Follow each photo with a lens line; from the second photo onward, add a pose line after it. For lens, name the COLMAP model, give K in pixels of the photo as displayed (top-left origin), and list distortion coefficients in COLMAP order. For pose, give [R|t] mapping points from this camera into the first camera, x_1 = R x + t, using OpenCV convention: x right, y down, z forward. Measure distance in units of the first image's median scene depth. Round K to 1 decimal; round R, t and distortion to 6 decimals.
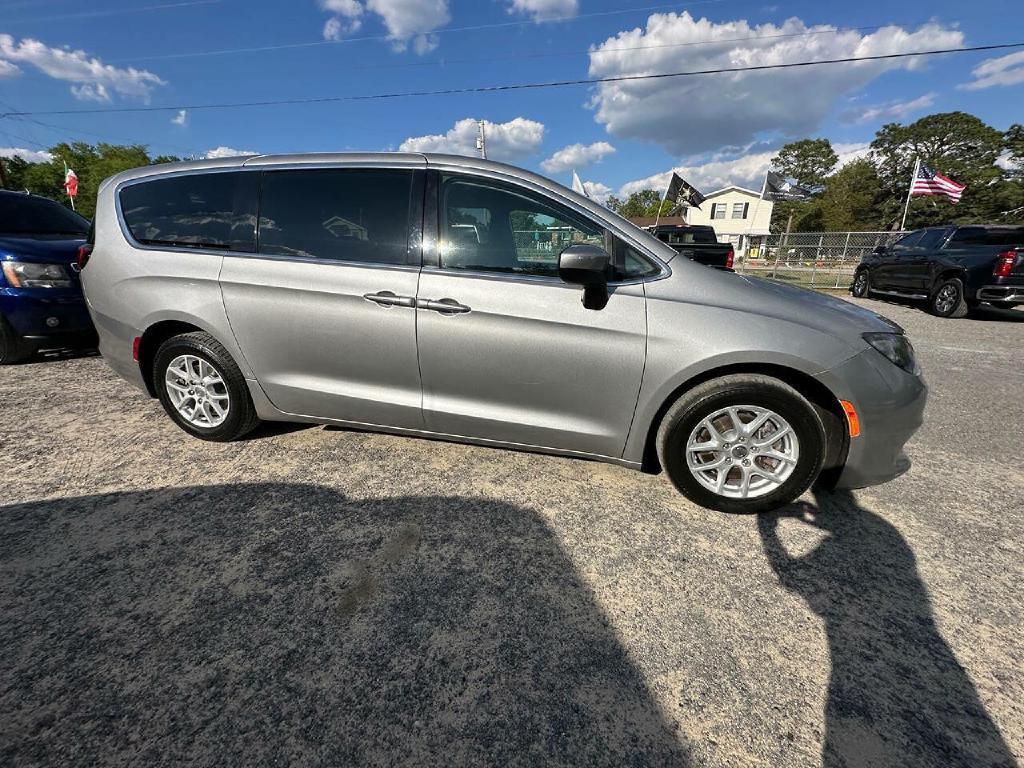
lens RADIAL K [[405.4, 0, 515.2], [0, 405.4, 384.6], [0, 0, 1]] dist [-0.002098, 0.000209]
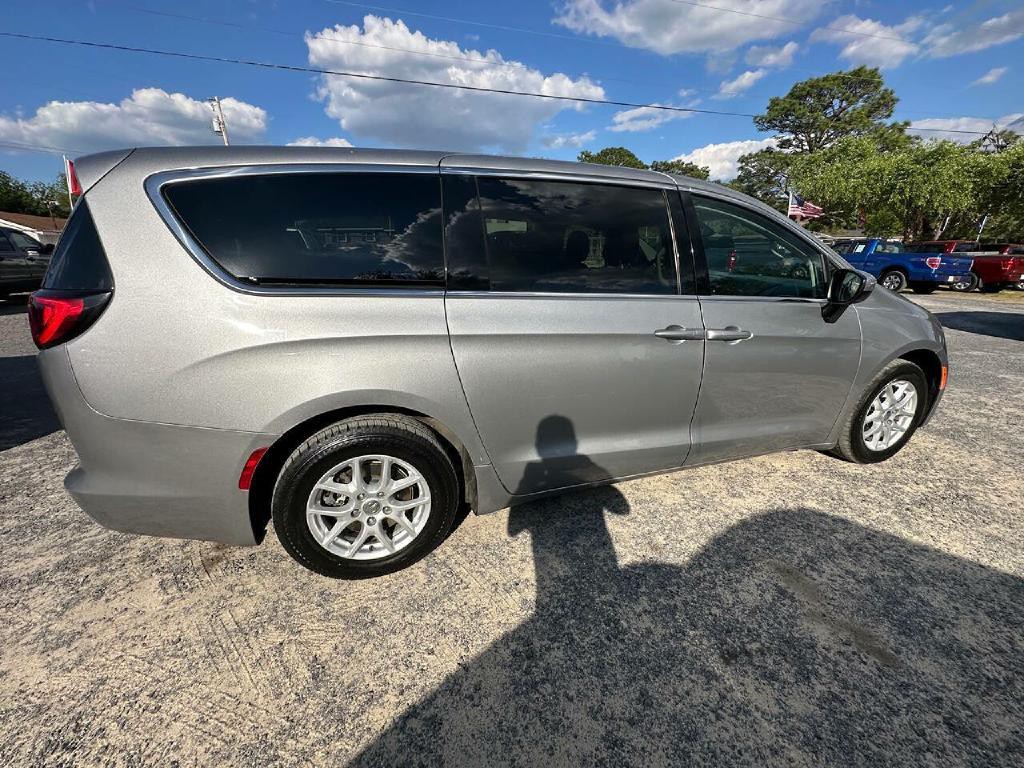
lens RADIAL K [[405.4, 0, 513.7], [0, 405.4, 383.5], [0, 0, 1]] dist [-0.002098, 0.000209]
pose [[0.855564, -0.175225, 0.487141, -1.049199], [0.177222, 0.983256, 0.042424, -0.197998], [-0.486418, 0.050036, 0.872292, 0.384417]]
